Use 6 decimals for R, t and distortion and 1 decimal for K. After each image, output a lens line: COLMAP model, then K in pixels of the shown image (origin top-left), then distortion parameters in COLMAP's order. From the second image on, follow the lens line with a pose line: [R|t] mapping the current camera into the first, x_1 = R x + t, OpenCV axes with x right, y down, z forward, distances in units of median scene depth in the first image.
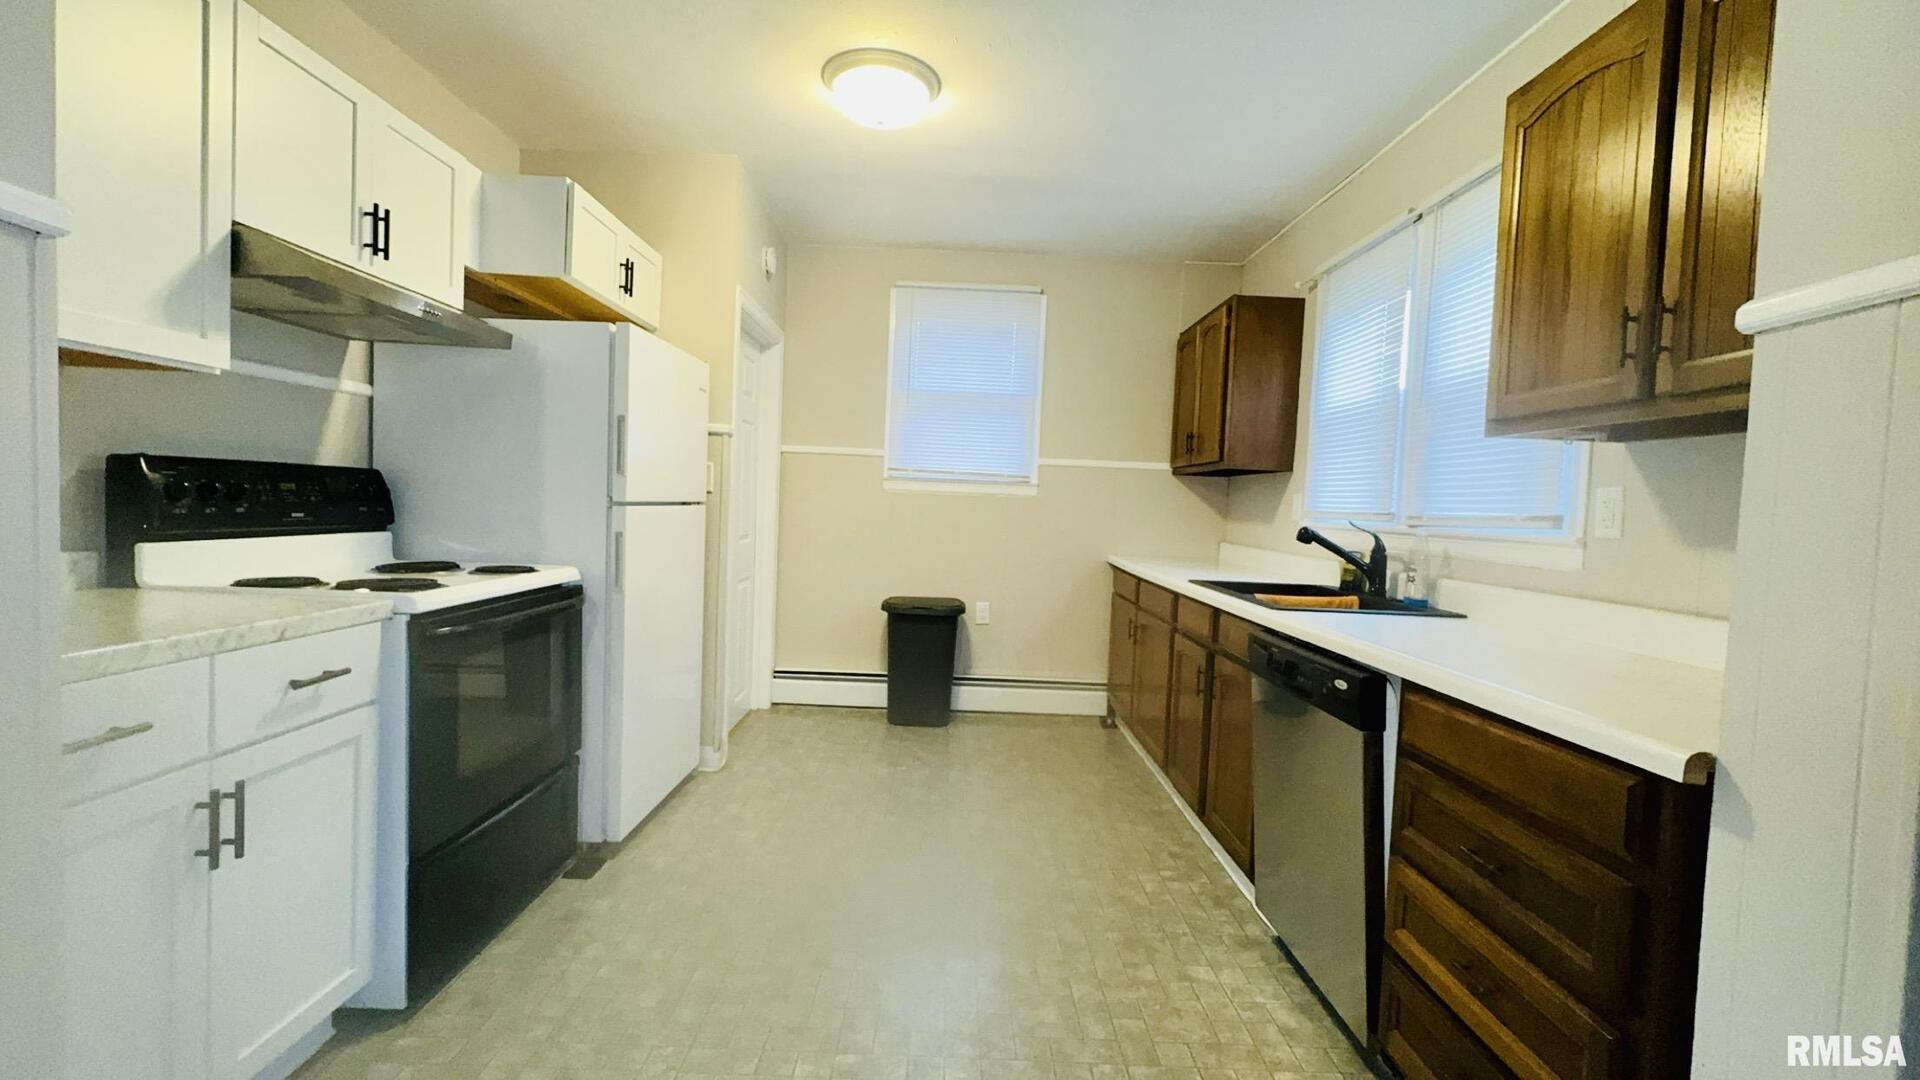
lens RADIAL K [[805.5, 0, 962.0], [0, 805.5, 540.7], [0, 0, 1]] dist [0.000434, 0.000478]
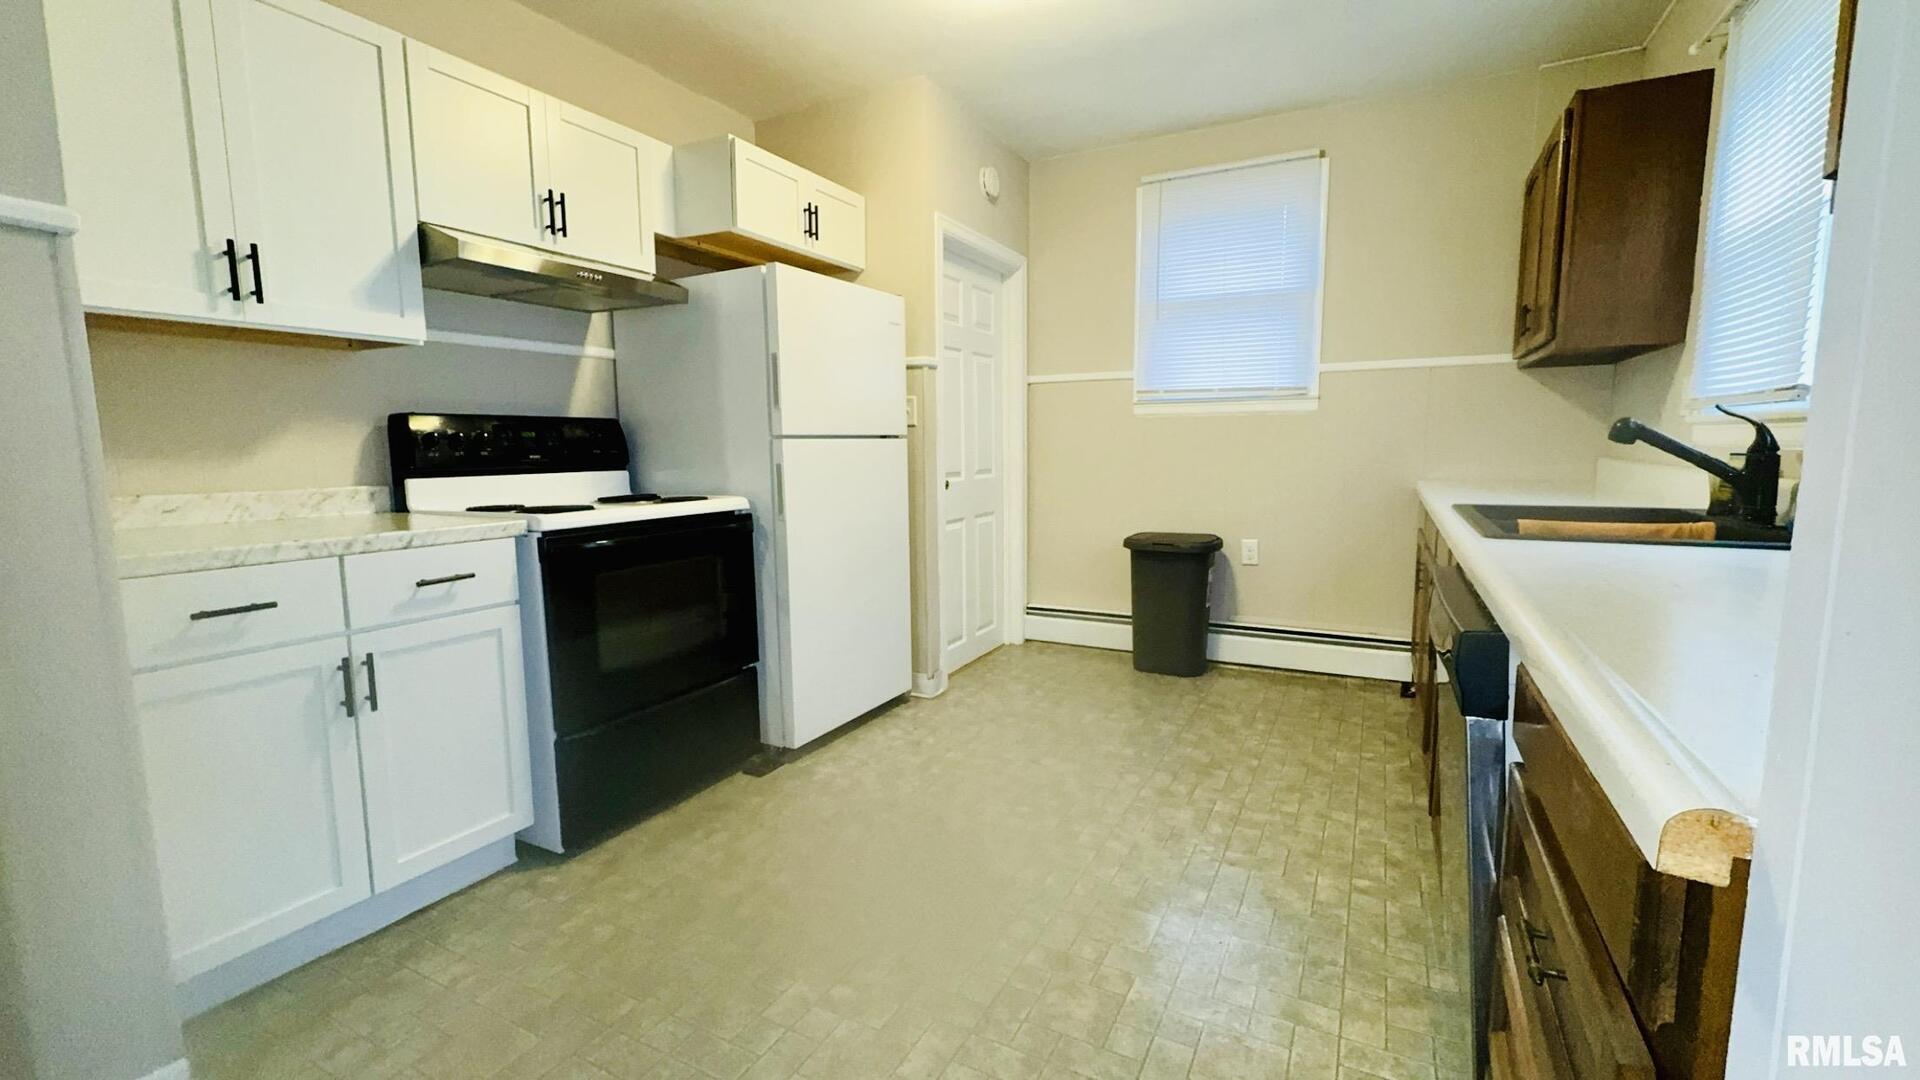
lens RADIAL K [[805.5, 0, 962.0], [0, 805.5, 540.7], [0, 0, 1]] dist [0.000434, 0.000478]
pose [[0.877718, 0.006367, -0.479135, 0.293520], [0.025173, 0.997918, 0.059376, 0.032926], [0.478515, -0.064177, 0.875731, 0.170422]]
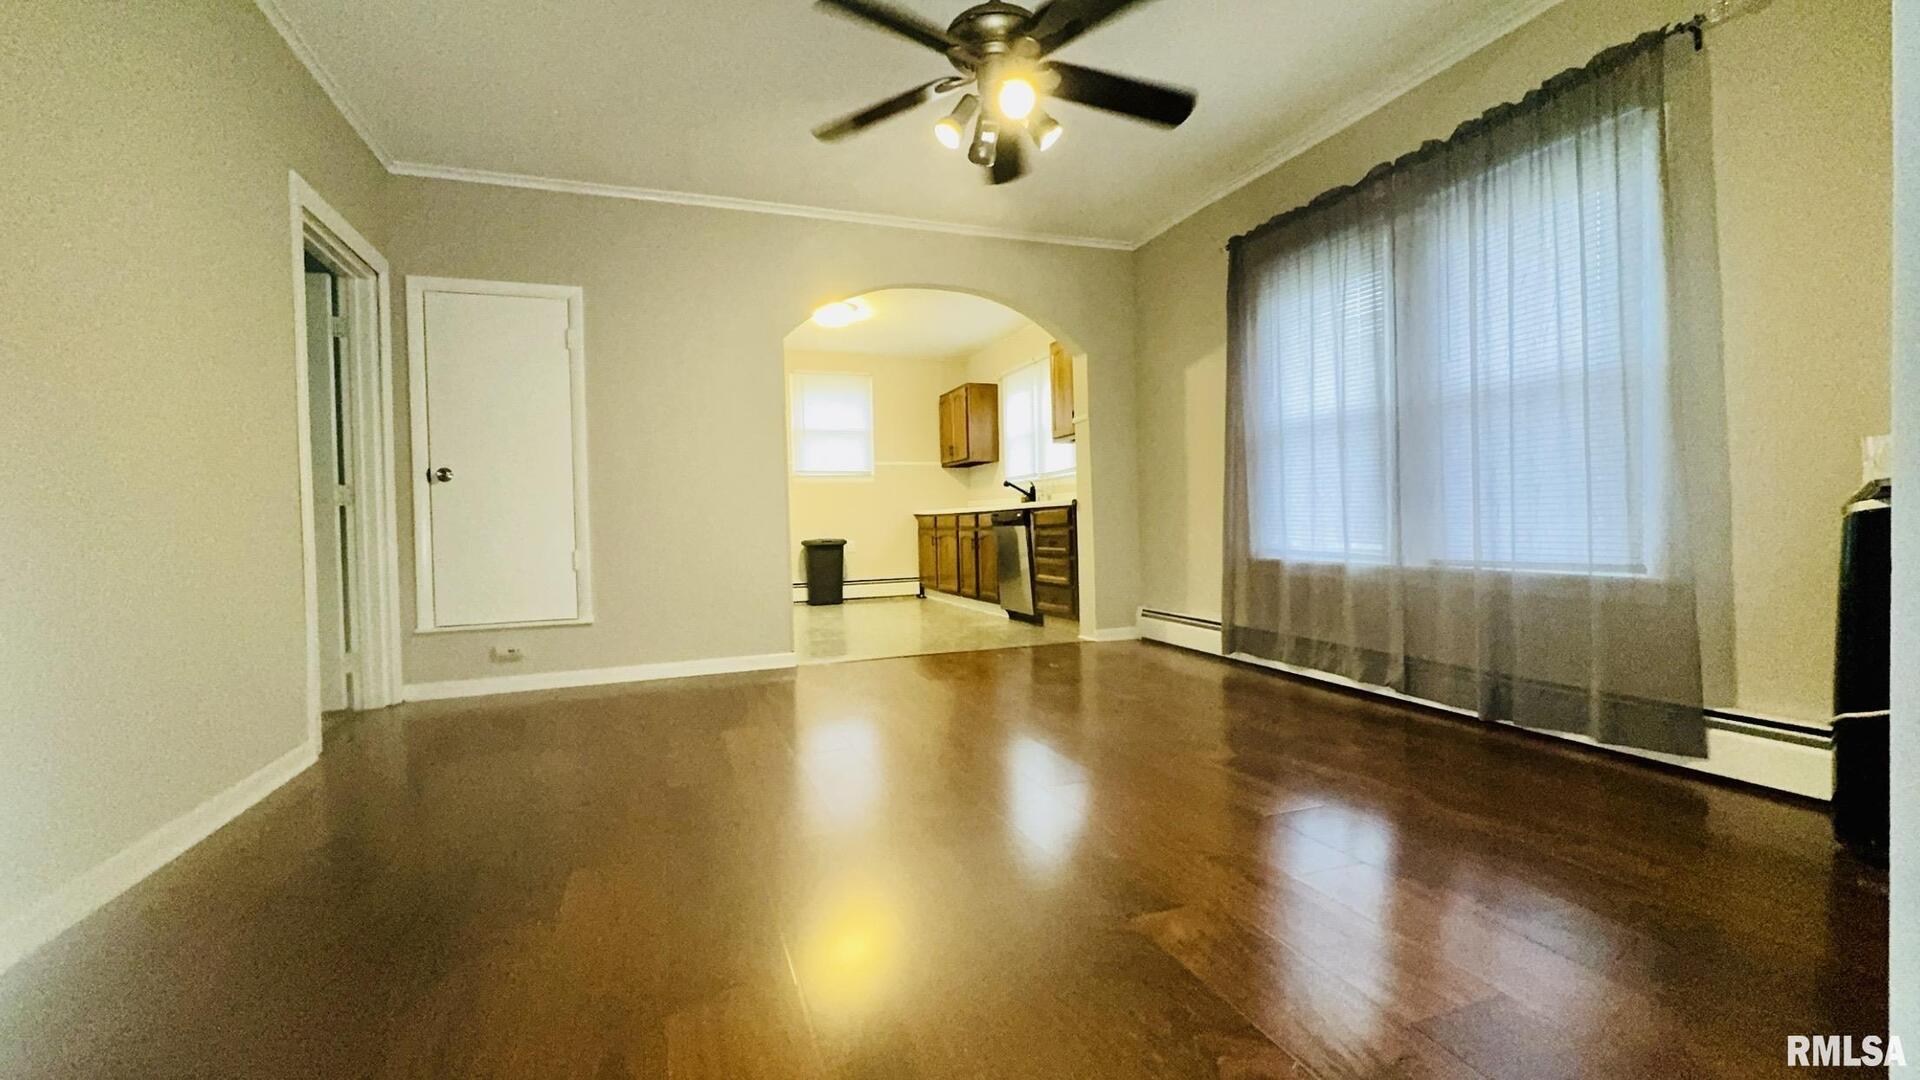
lens RADIAL K [[805.5, 0, 962.0], [0, 805.5, 540.7], [0, 0, 1]] dist [0.000434, 0.000478]
pose [[0.936688, -0.072446, 0.342588, -0.647933], [0.079208, 0.996841, -0.005768, 0.191127], [-0.341088, 0.032539, 0.939468, -1.468722]]
